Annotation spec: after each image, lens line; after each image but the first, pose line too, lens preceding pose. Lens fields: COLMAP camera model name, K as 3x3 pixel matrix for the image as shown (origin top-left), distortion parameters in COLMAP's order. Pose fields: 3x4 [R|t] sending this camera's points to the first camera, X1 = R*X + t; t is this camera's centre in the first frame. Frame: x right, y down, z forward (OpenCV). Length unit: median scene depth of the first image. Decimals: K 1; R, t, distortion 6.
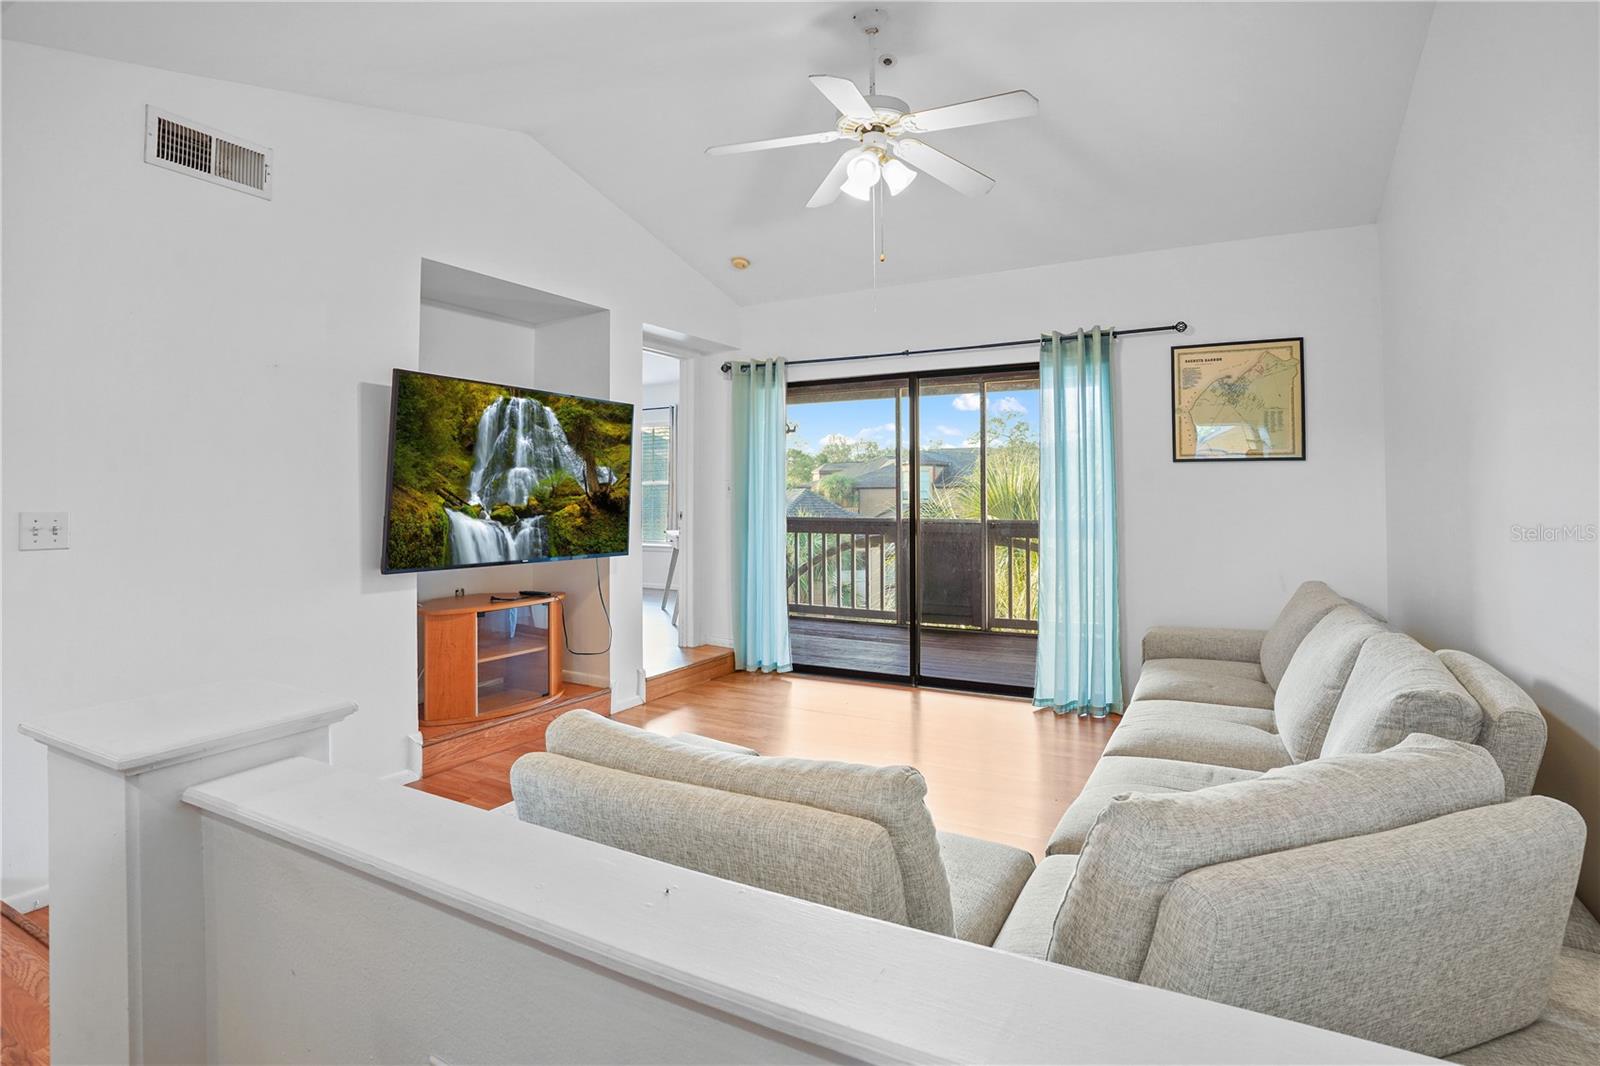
lens RADIAL K [[781.0, 0, 876.3], [0, 781.0, 485.0], [0, 0, 1]] dist [-0.039920, 0.003953]
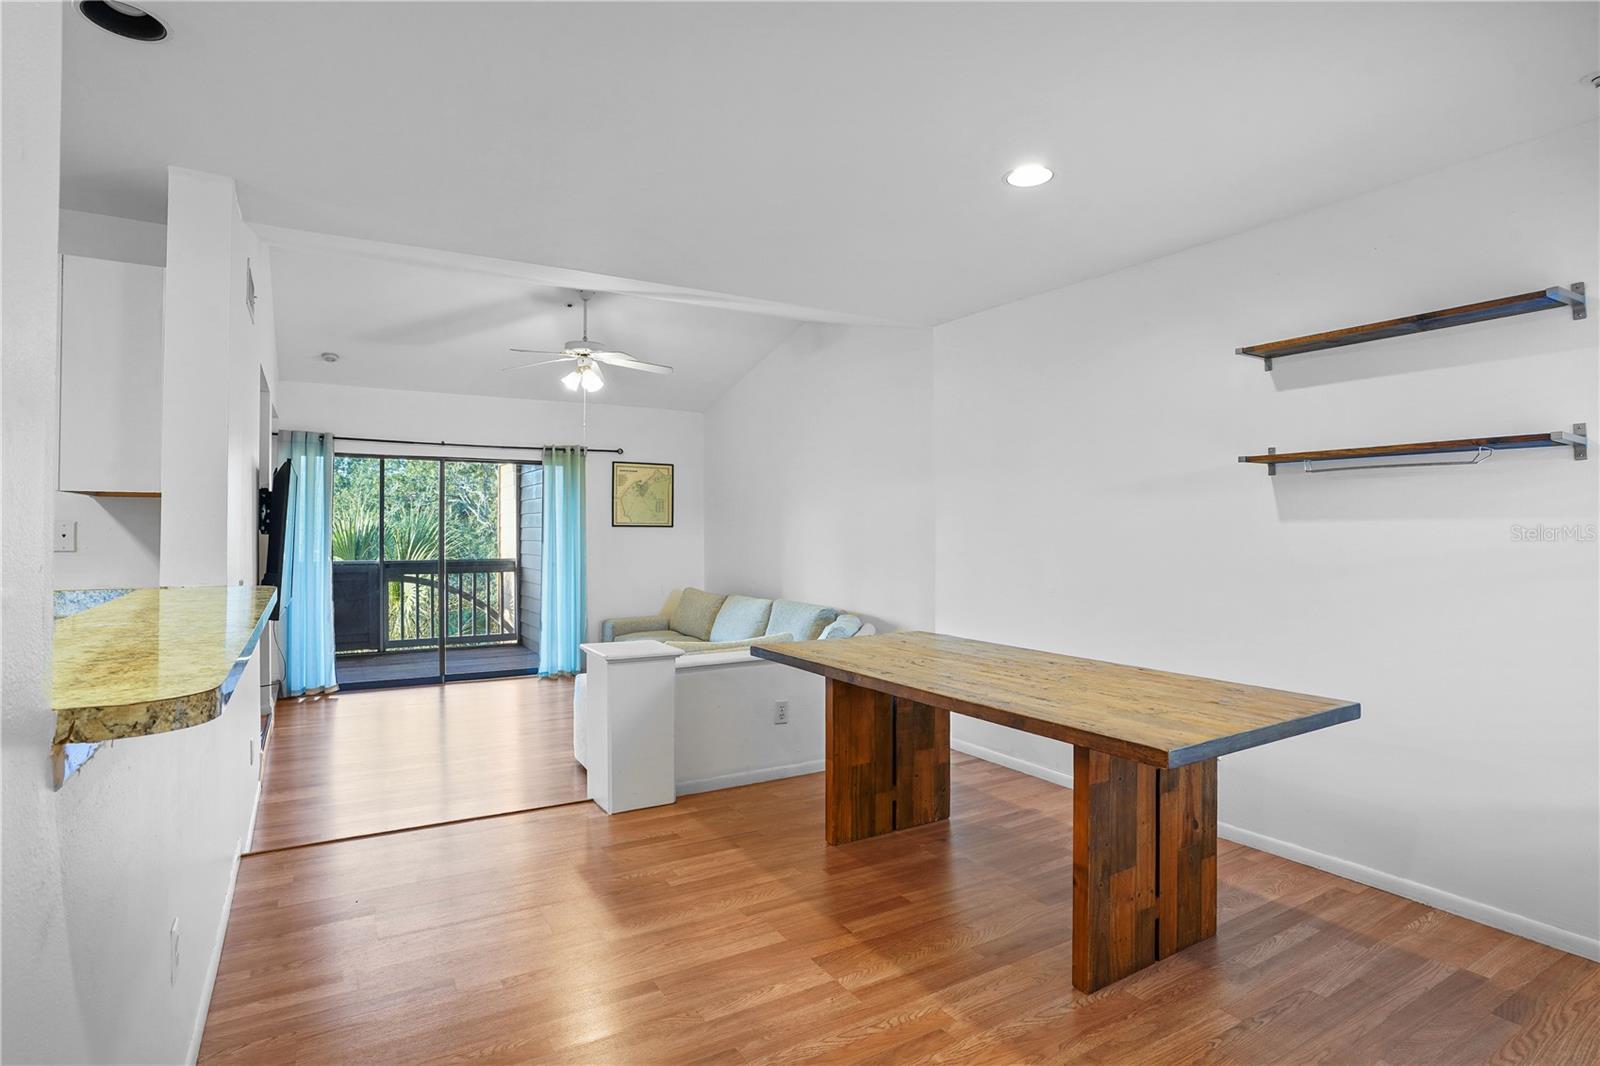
lens RADIAL K [[805.6, 0, 793.7], [0, 805.6, 528.4], [0, 0, 1]] dist [-0.017841, 0.001632]
pose [[0.534113, 0.005222, 0.845397, -0.909082], [-0.026828, 0.999582, 0.010776, -0.054713], [-0.844987, -0.028436, 0.534030, -0.311655]]
